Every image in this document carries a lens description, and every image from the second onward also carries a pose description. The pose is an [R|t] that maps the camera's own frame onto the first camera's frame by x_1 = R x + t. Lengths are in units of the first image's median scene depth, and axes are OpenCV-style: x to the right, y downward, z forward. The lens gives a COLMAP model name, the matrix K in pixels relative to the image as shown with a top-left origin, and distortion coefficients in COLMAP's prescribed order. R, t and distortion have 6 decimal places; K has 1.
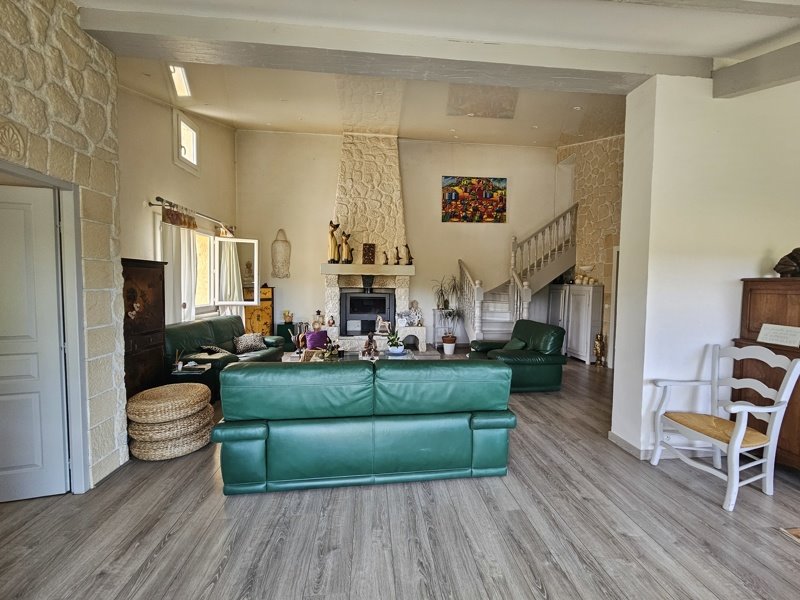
lens RADIAL K [[325.7, 0, 404.6], [0, 325.7, 298.1], [0, 0, 1]] dist [0.002495, 0.000422]
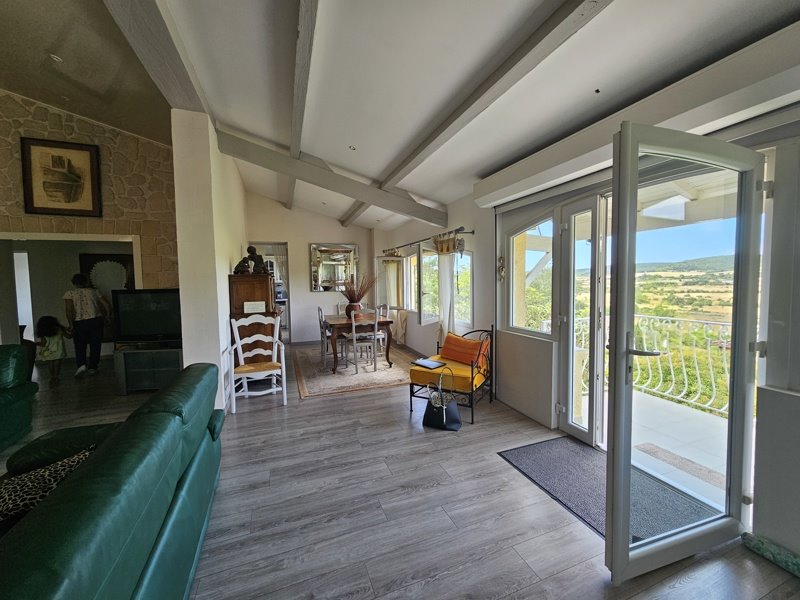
lens RADIAL K [[325.7, 0, 403.3], [0, 325.7, 301.1], [0, 0, 1]] dist [0.002495, 0.000422]
pose [[-0.241028, -0.074235, 0.967675, -0.980820], [0.059232, 0.994086, 0.091014, -0.043482], [-0.968709, 0.079254, -0.235206, 0.873672]]
